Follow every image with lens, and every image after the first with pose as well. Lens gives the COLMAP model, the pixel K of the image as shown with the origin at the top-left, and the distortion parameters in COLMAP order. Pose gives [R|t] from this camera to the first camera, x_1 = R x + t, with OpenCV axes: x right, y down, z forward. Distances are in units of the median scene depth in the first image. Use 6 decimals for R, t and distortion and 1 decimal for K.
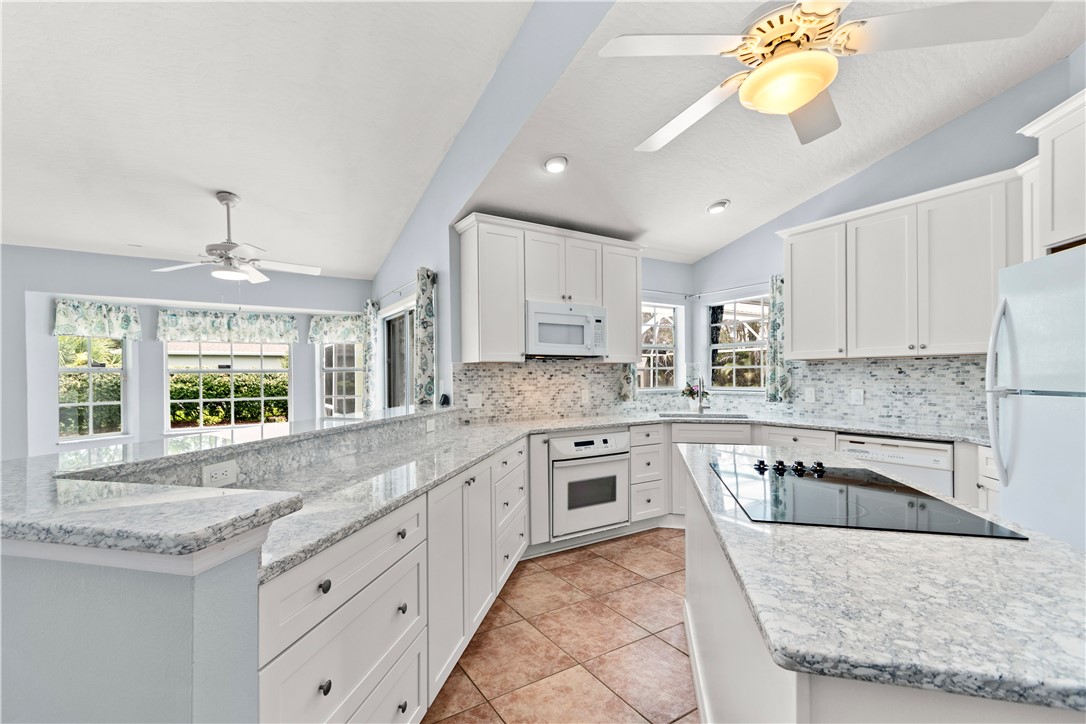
lens RADIAL K [[478.2, 0, 519.8], [0, 478.2, 376.5], [0, 0, 1]] dist [0.021594, -0.010662]
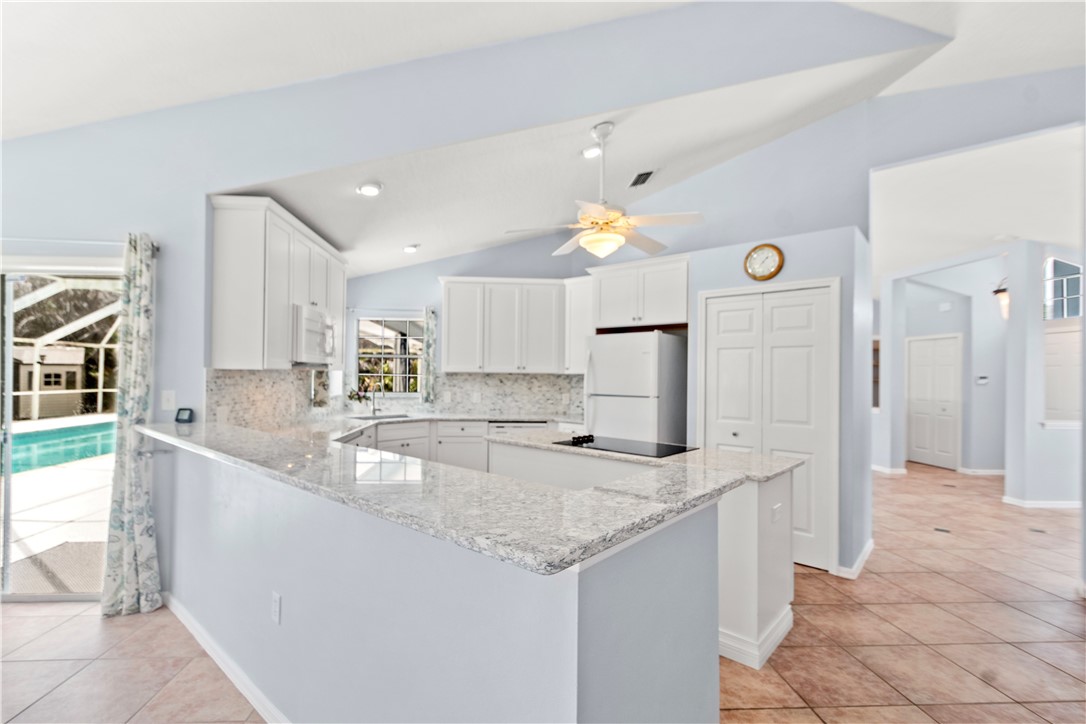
lens RADIAL K [[492.7, 0, 519.5], [0, 492.7, 374.4], [0, 0, 1]] dist [-0.000056, -0.000585]
pose [[0.473393, 0.015687, 0.880712, -0.560215], [-0.016947, 0.999819, -0.008699, -0.018527], [-0.880688, -0.010808, 0.473573, 0.143339]]
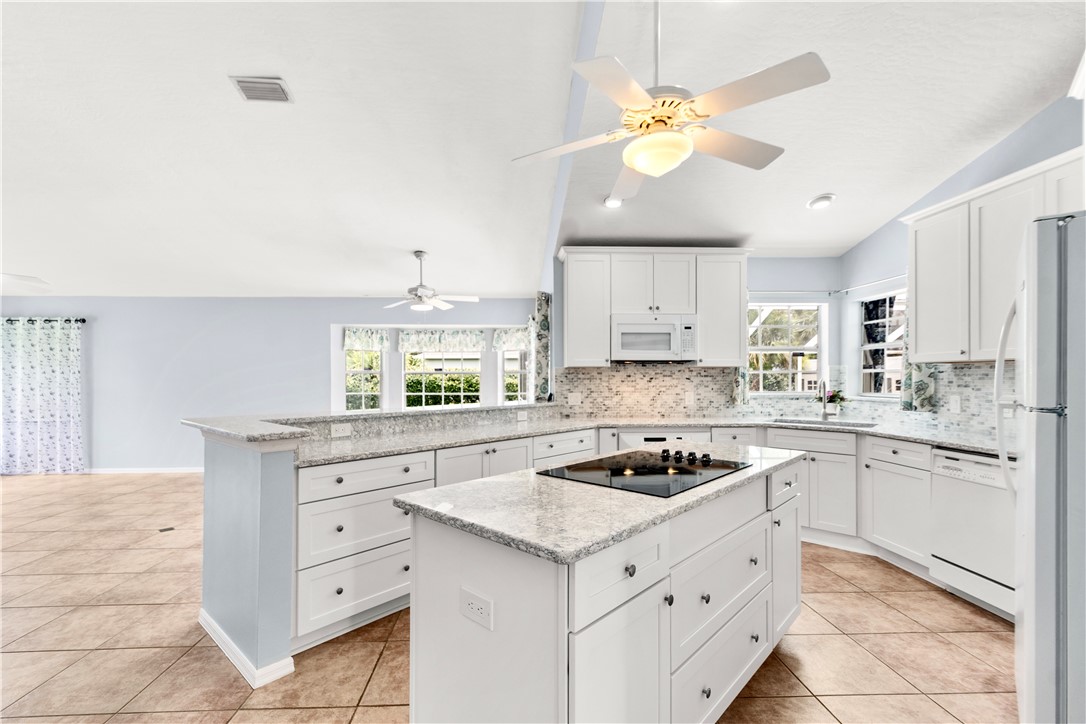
lens RADIAL K [[478.2, 0, 519.8], [0, 478.2, 376.5], [0, 0, 1]] dist [0.021594, -0.010662]
pose [[0.873844, 0.007241, -0.486152, 0.349009], [-0.007440, 0.999971, 0.001521, -0.005855], [0.486149, 0.002288, 0.873873, -0.115012]]
